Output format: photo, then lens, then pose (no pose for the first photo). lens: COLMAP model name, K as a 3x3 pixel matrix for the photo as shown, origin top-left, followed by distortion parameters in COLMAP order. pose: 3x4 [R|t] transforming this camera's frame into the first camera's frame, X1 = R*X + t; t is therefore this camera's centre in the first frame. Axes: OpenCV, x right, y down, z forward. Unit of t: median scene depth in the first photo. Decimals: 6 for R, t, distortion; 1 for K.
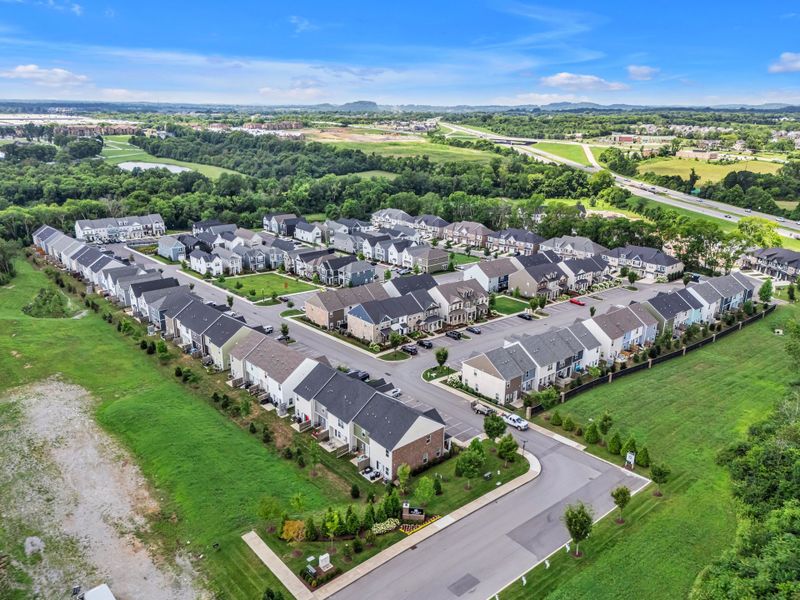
lens RADIAL K [[587.9, 0, 400.0], [0, 587.9, 300.0], [0, 0, 1]] dist [0.064124, -0.059217]
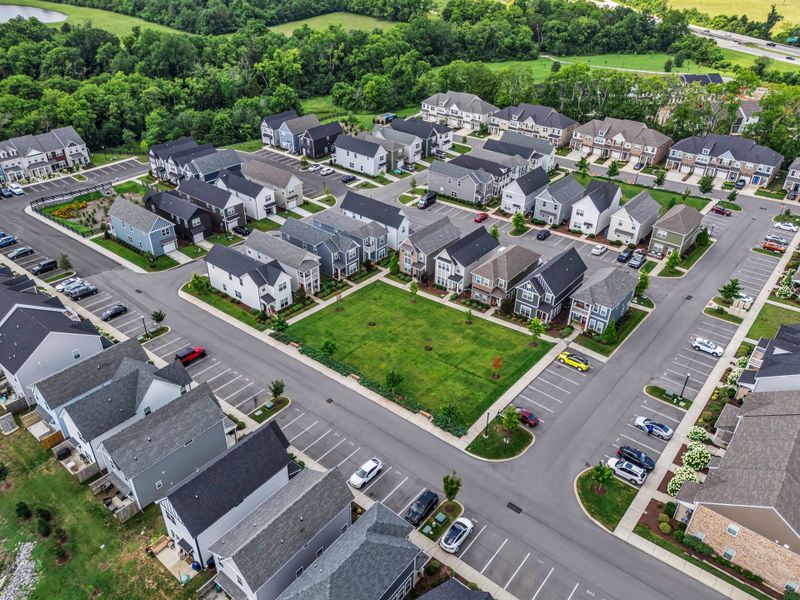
lens RADIAL K [[587.9, 0, 400.0], [0, 587.9, 300.0], [0, 0, 1]] dist [0.064124, -0.059217]
pose [[0.984679, -0.090920, 0.148800, -0.206074], [0.050707, 0.965733, 0.254535, -0.116326], [-0.166843, -0.243090, 0.955547, 0.389245]]
